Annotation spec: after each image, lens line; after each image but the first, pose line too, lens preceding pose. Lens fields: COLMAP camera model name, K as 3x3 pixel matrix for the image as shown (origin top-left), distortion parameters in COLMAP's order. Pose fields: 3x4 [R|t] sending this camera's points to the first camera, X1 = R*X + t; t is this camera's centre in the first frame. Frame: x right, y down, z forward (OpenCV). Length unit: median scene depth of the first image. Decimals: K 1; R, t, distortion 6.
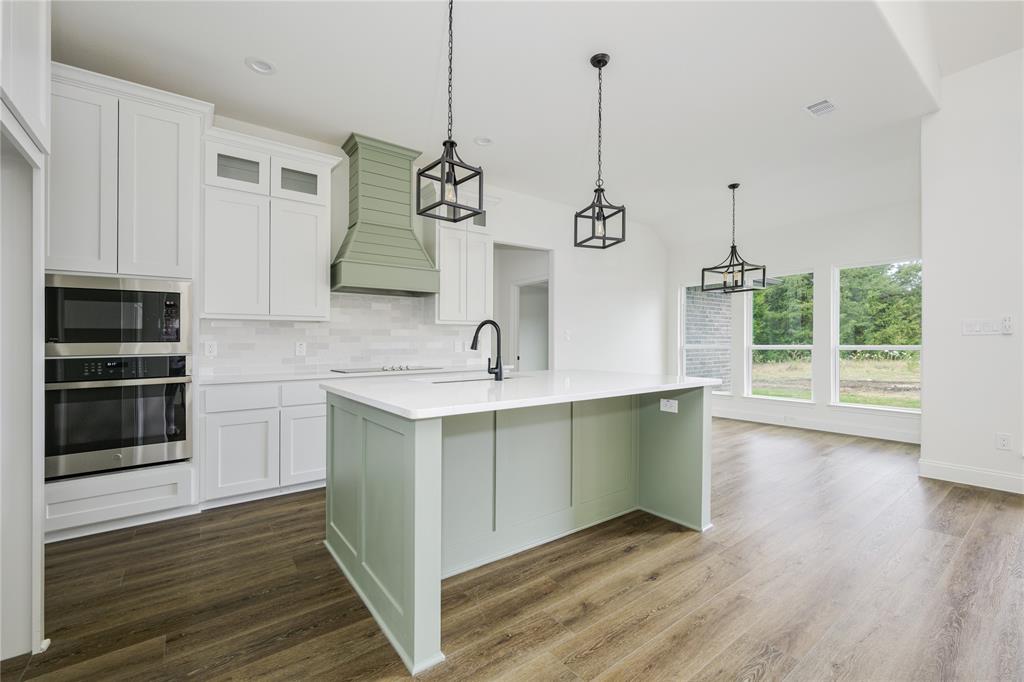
lens RADIAL K [[429.7, 0, 515.4], [0, 429.7, 347.5], [0, 0, 1]] dist [0.000849, -0.000249]
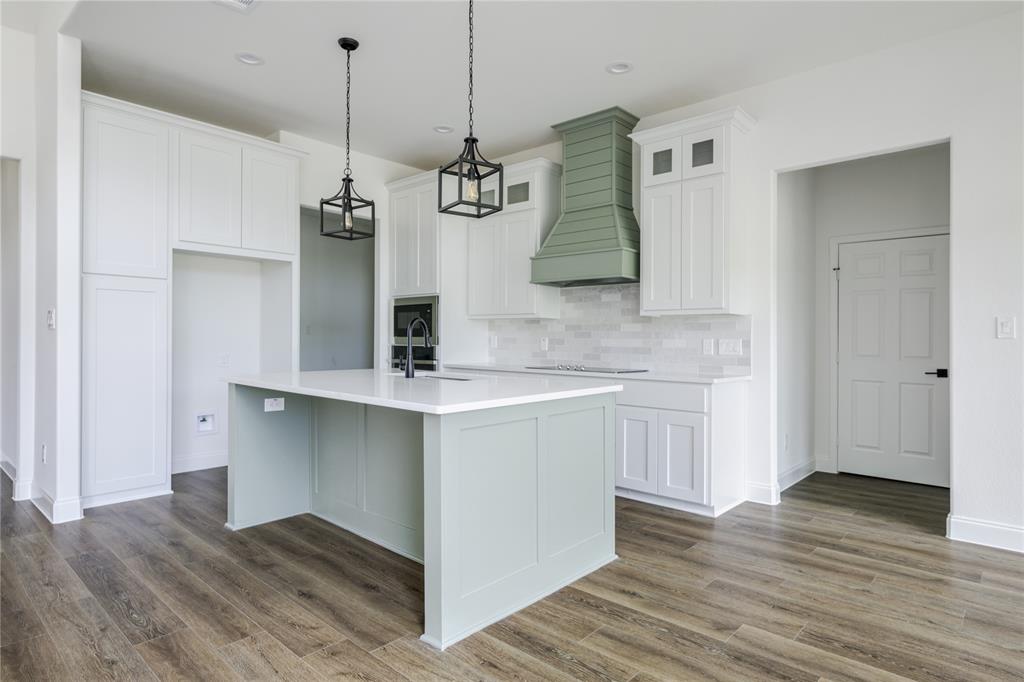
lens RADIAL K [[576.0, 0, 511.4], [0, 576.0, 327.0], [0, 0, 1]] dist [-0.005375, 0.000406]
pose [[0.186756, -0.006931, -0.982382, 0.677937], [-0.021583, 0.999705, -0.011156, -0.015899], [0.982169, 0.023286, 0.186552, 0.497883]]
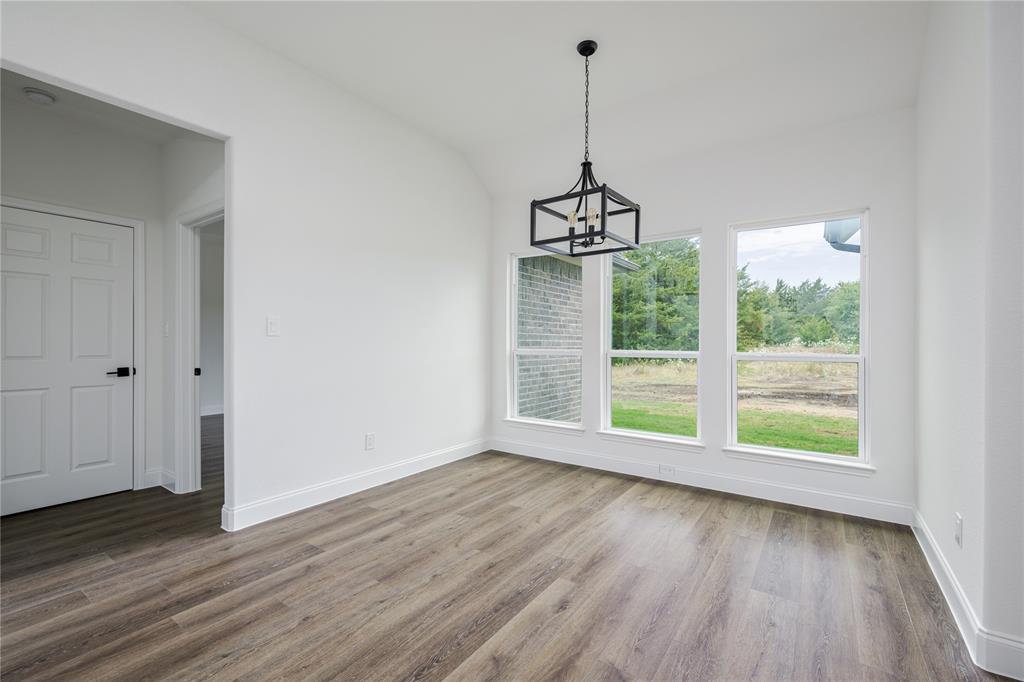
lens RADIAL K [[445.4, 0, 513.7], [0, 445.4, 332.7], [0, 0, 1]] dist [-0.008803, 0.000509]
pose [[0.950587, 0.018133, 0.309928, 0.258742], [-0.007784, 0.999371, -0.034596, -0.008515], [-0.310361, 0.030474, 0.950130, 0.518936]]
